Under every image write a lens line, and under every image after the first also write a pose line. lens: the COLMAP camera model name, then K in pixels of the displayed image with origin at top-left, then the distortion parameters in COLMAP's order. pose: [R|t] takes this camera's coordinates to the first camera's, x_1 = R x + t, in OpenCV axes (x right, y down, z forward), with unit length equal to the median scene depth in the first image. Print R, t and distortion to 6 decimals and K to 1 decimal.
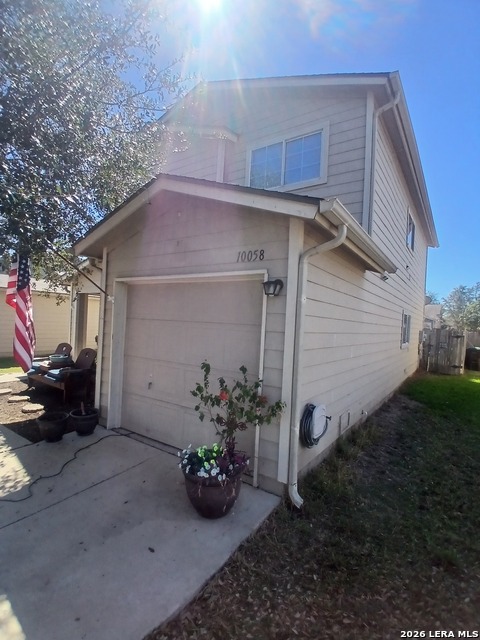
lens RADIAL K [[318.4, 0, 237.2], [0, 318.4, 324.0], [0, 0, 1]] dist [0.000964, -0.045686]
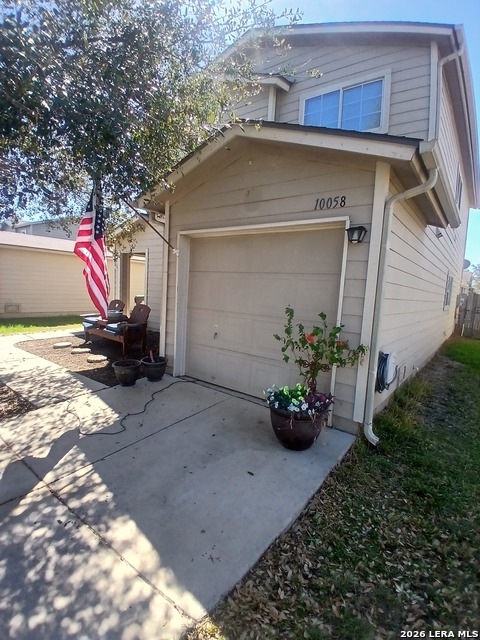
lens RADIAL K [[315.5, 0, 237.8], [0, 315.5, 324.0], [0, 0, 1]] dist [-0.002317, -0.042096]
pose [[0.998487, 0.012190, -0.053612, -0.167741], [-0.006695, 0.994813, 0.101503, 0.056931], [0.054571, -0.100991, 0.993390, -0.025694]]
